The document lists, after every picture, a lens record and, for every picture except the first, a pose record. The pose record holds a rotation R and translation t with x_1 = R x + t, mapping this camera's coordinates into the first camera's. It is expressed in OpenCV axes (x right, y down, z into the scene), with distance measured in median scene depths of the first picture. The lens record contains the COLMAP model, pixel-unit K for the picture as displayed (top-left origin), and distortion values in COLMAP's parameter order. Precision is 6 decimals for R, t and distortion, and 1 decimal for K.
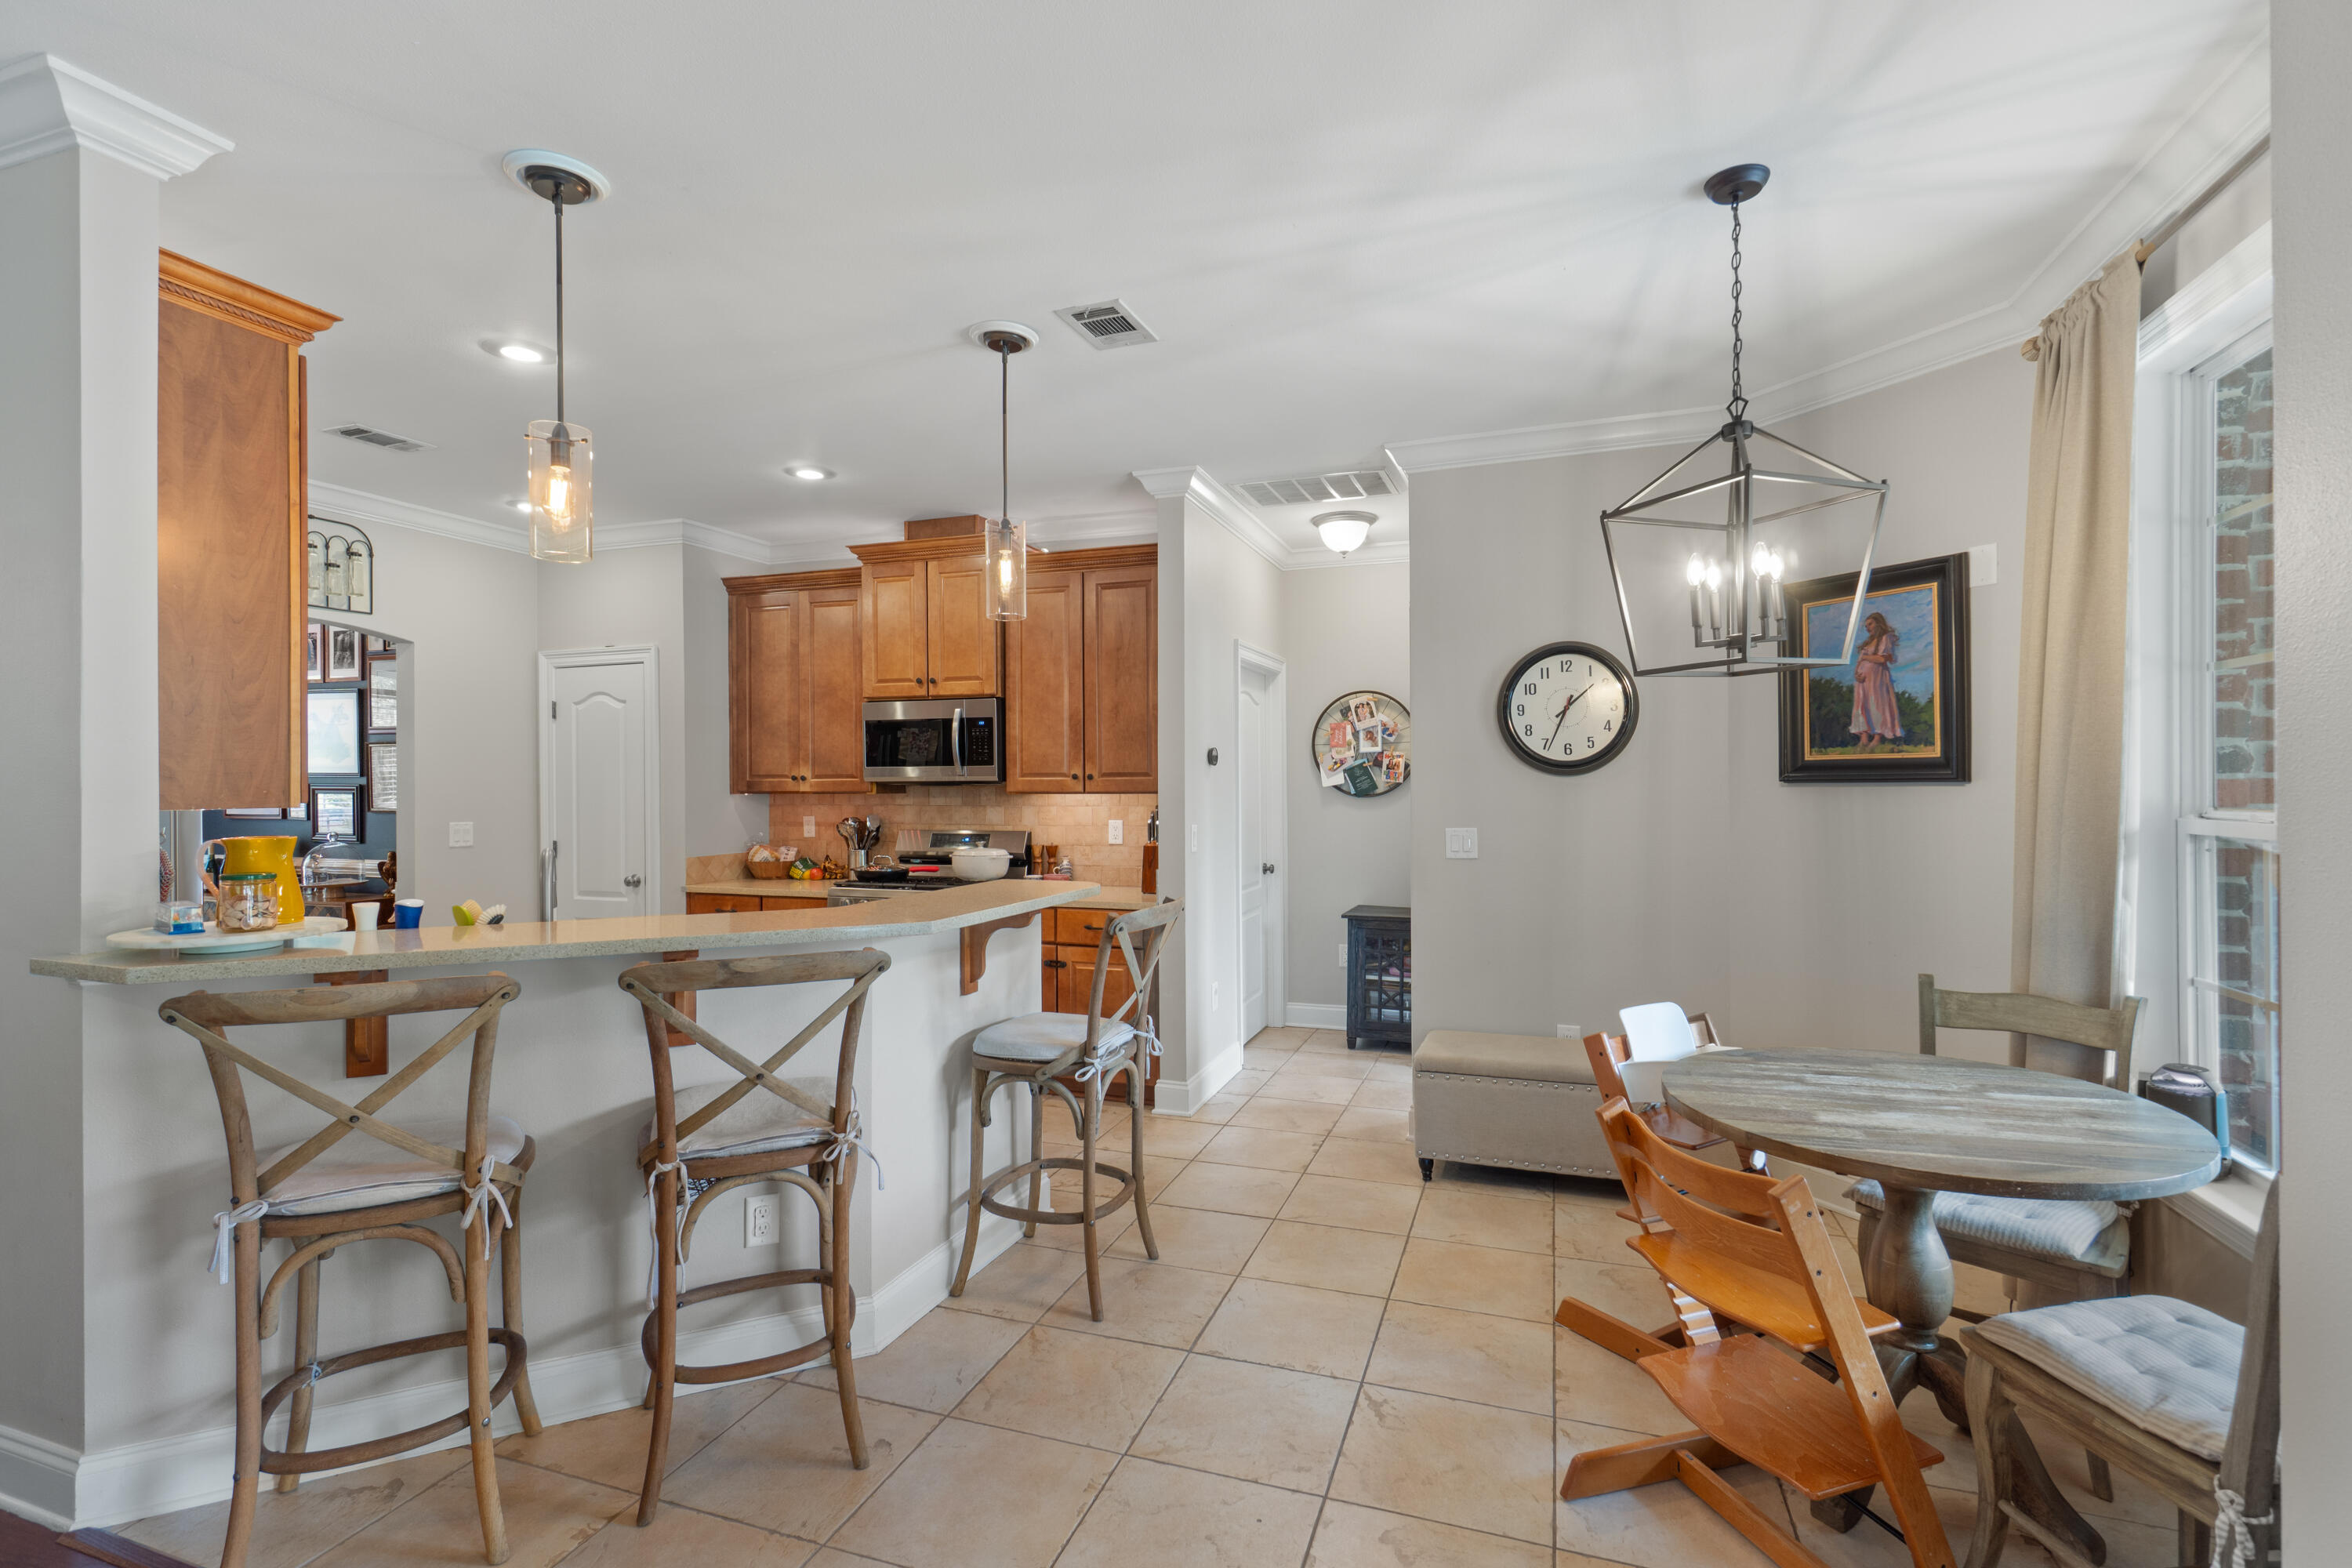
lens RADIAL K [[1076.1, 0, 1182.6], [0, 1076.1, 779.4], [0, 0, 1]] dist [0.024790, -0.000086]
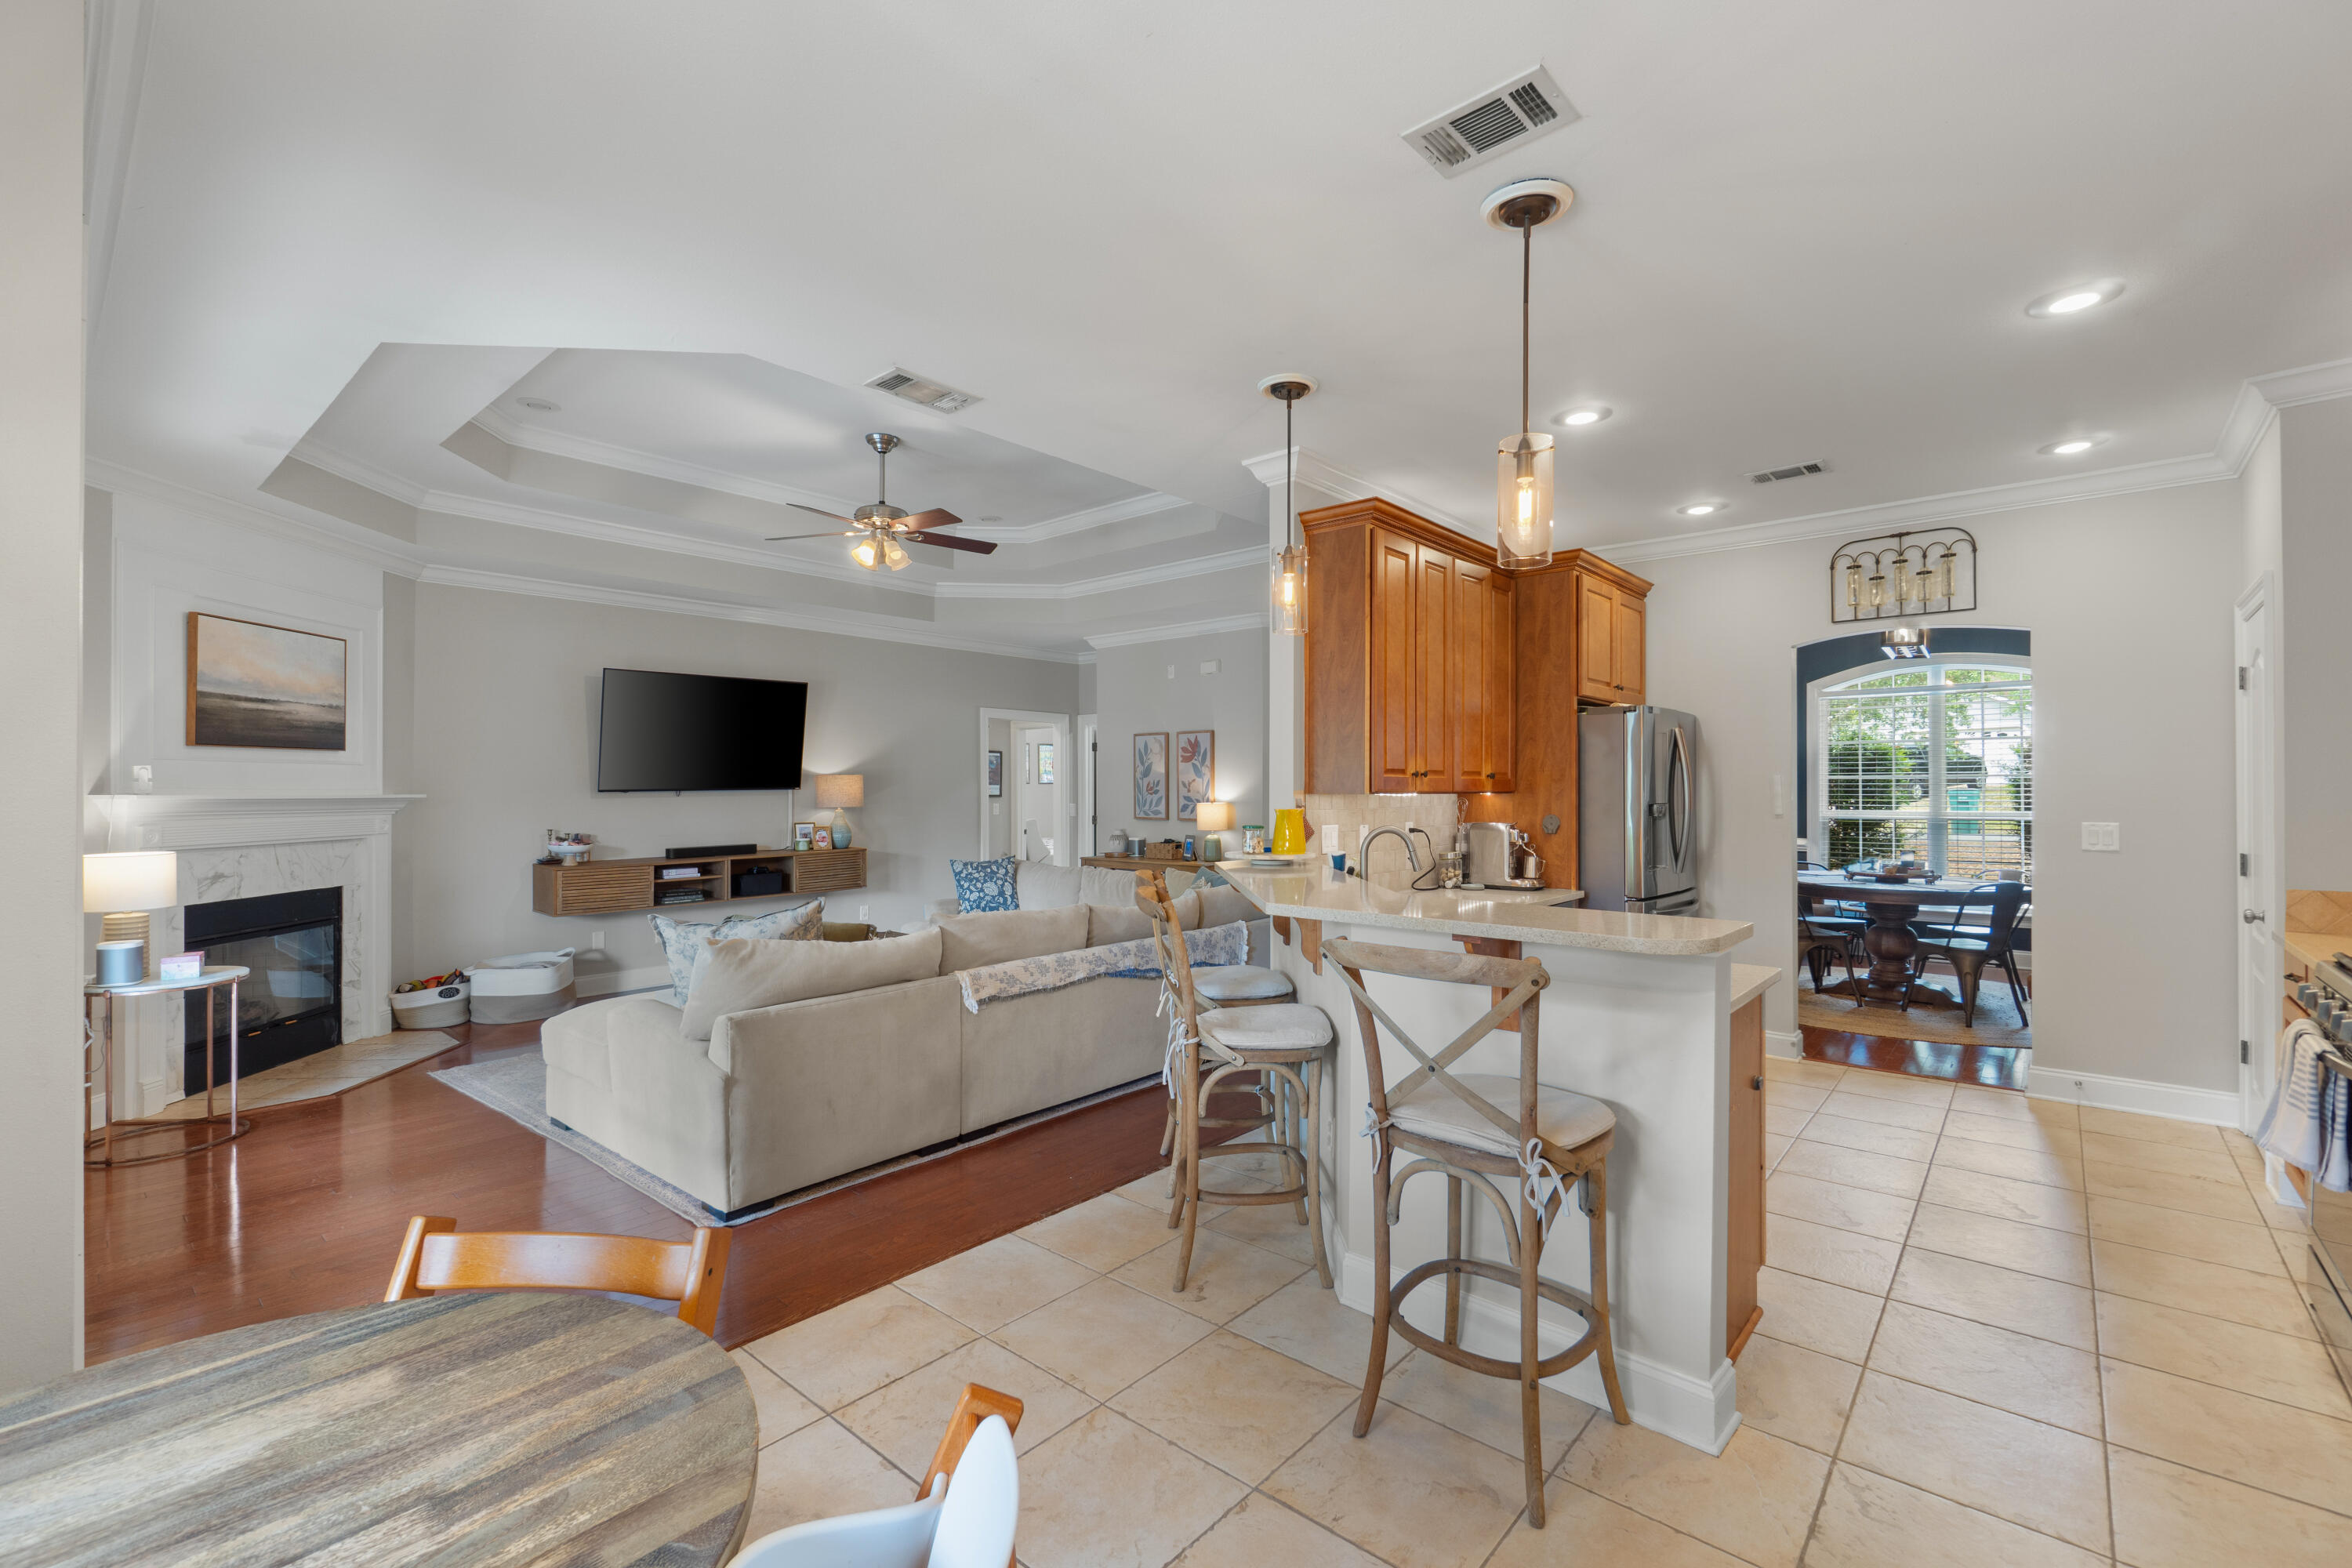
lens RADIAL K [[1004.5, 0, 1175.4], [0, 1004.5, 786.8], [0, 0, 1]] dist [0.000006, 0.000334]
pose [[-0.369291, 0.003263, -0.929308, 0.364257], [0.006930, 0.999976, 0.000758, 0.005538], [0.929288, -0.006160, -0.369305, 0.623515]]
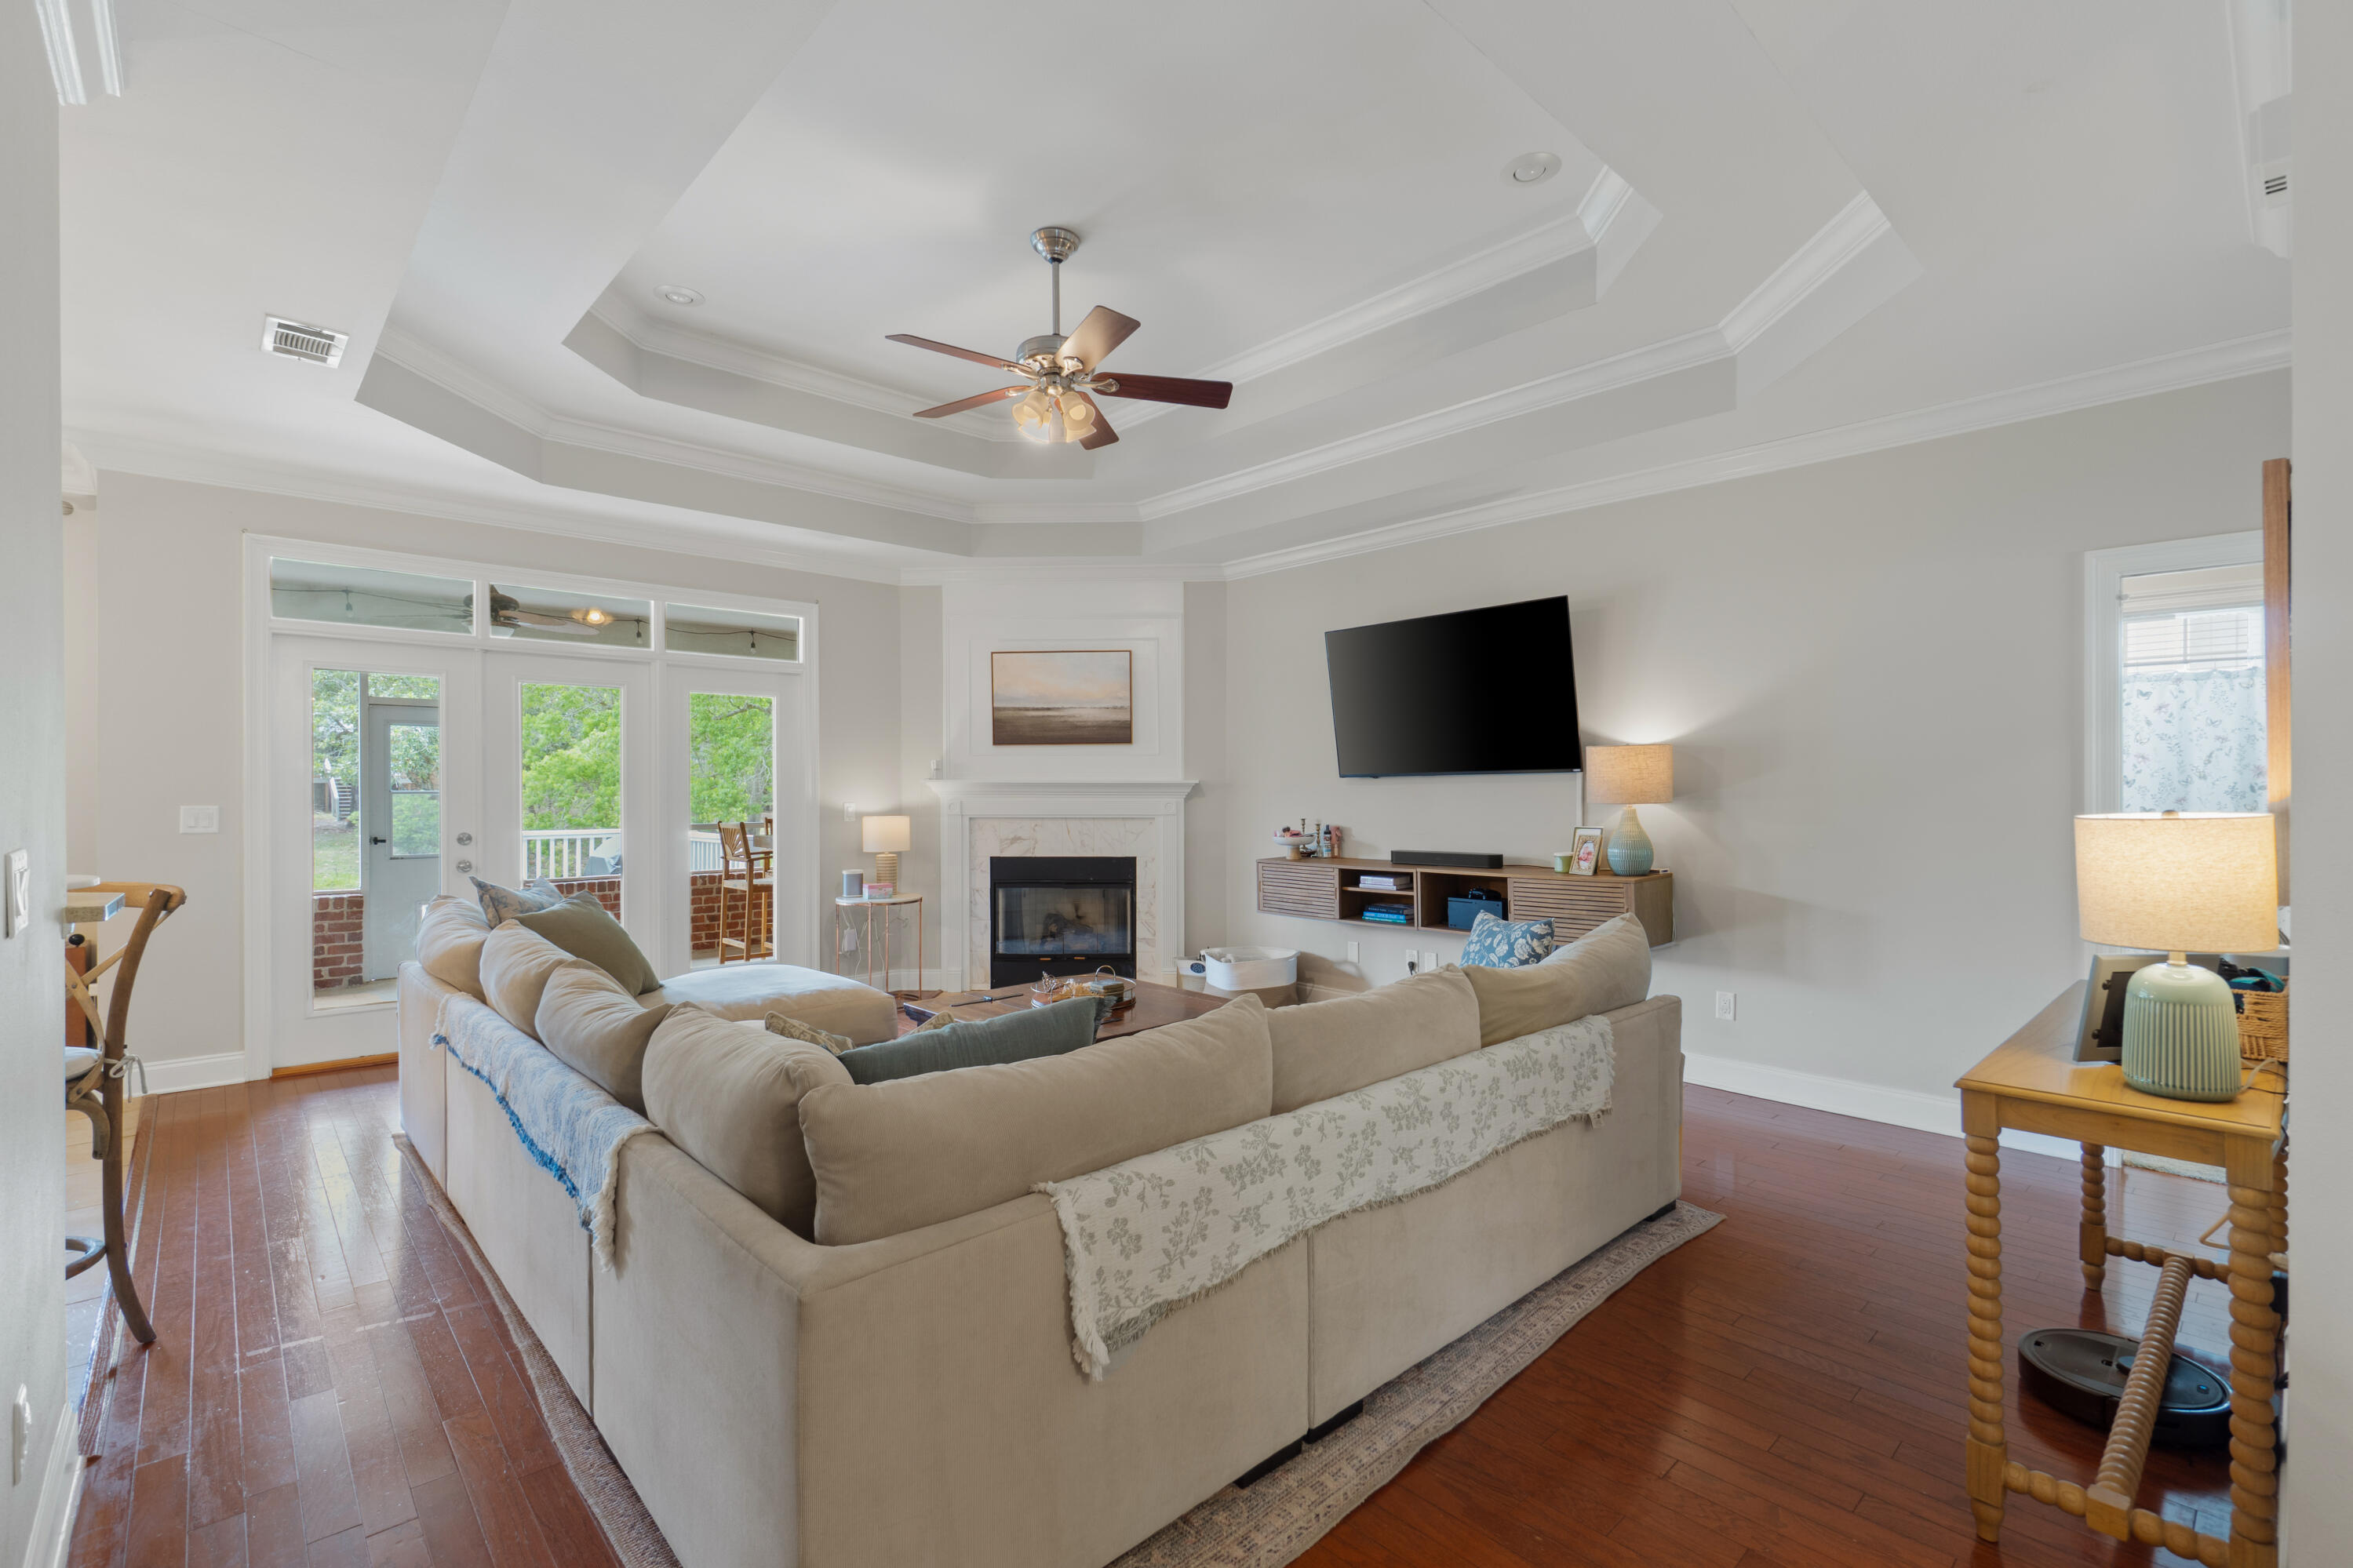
lens RADIAL K [[1045.9, 0, 1186.5], [0, 1045.9, 786.3], [0, 0, 1]] dist [0.002107, -0.000356]
pose [[-0.885936, 0.006746, 0.463759, -0.946682], [0.002709, 0.999952, -0.009371, 0.028021], [-0.463800, -0.007046, -0.885912, 0.552597]]
